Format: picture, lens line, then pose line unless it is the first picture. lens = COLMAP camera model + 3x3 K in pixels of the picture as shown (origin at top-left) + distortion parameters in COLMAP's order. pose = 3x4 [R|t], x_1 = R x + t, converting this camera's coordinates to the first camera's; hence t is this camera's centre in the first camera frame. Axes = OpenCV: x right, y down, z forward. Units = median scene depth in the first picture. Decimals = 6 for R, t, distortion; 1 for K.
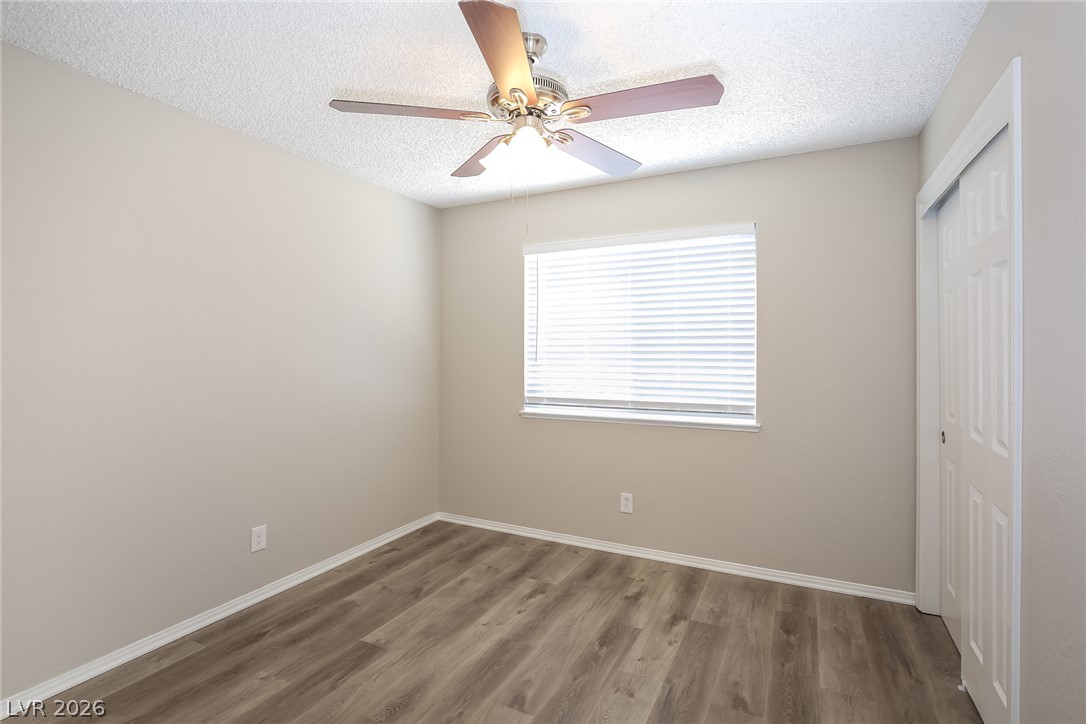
lens RADIAL K [[514.9, 0, 548.6], [0, 514.9, 356.0], [0, 0, 1]] dist [-0.017398, 0.000894]
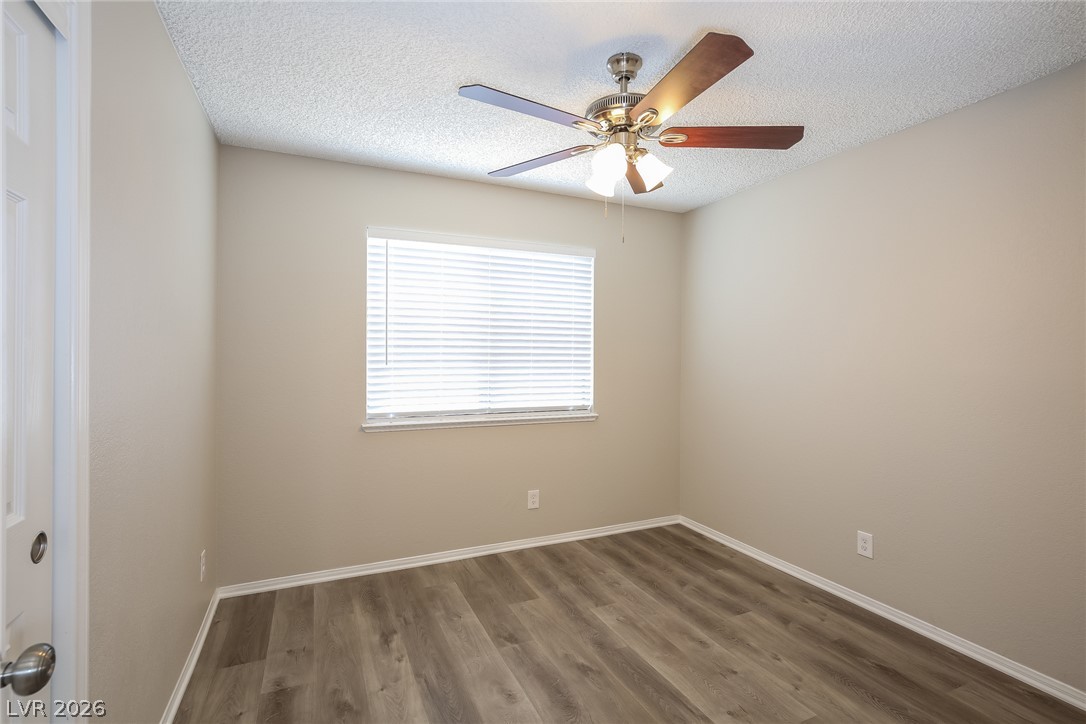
lens RADIAL K [[514.9, 0, 548.6], [0, 514.9, 356.0], [0, 0, 1]] dist [-0.017398, 0.000894]
pose [[0.628755, 0.001174, 0.777603, -0.531190], [-0.000607, 0.999999, -0.001020, -0.002745], [-0.777603, 0.000169, 0.628755, 0.263064]]
